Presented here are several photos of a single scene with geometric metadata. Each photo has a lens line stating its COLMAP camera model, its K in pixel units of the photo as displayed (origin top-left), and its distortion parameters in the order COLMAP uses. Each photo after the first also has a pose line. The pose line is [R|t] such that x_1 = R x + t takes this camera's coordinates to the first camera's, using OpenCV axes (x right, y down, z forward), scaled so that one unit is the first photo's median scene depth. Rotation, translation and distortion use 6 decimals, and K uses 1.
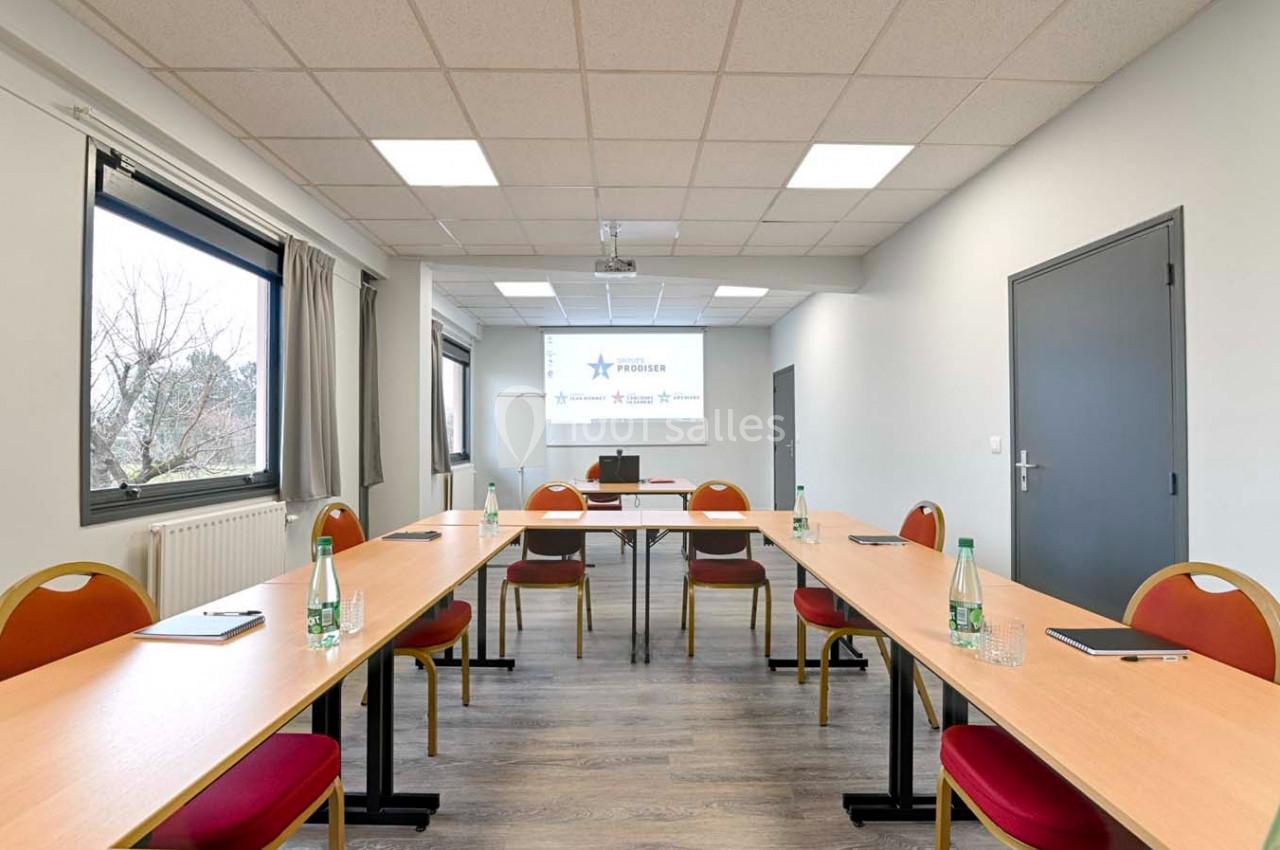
lens RADIAL K [[611.3, 0, 640.0], [0, 611.3, 425.0], [0, 0, 1]] dist [-0.004332, -0.001347]
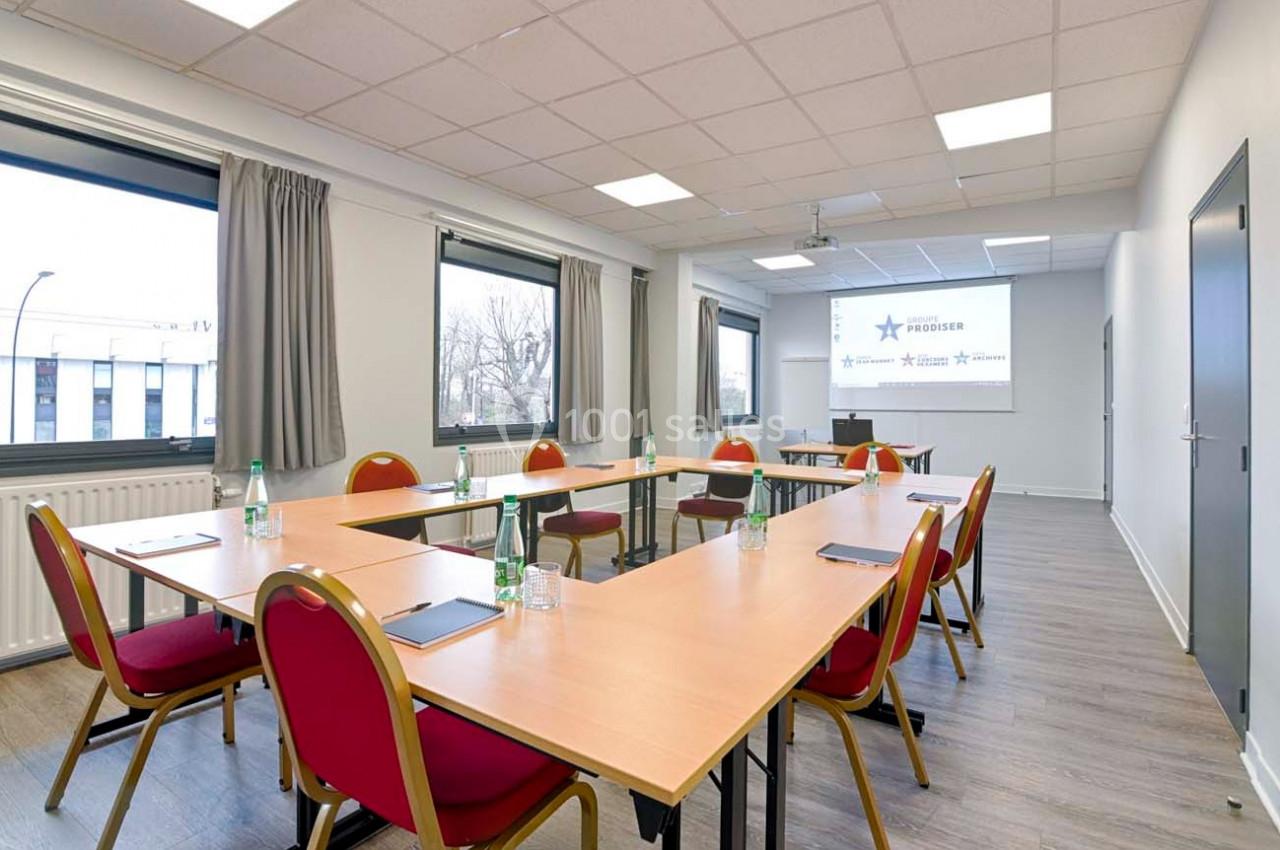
lens RADIAL K [[659.4, 0, 639.7], [0, 659.4, 389.8], [0, 0, 1]] dist [0.001835, 0.000121]
pose [[0.831962, -0.000178, -0.554833, 0.300601], [0.001252, 0.999998, 0.001555, -0.001159], [0.554831, -0.001988, 0.831960, -0.124791]]
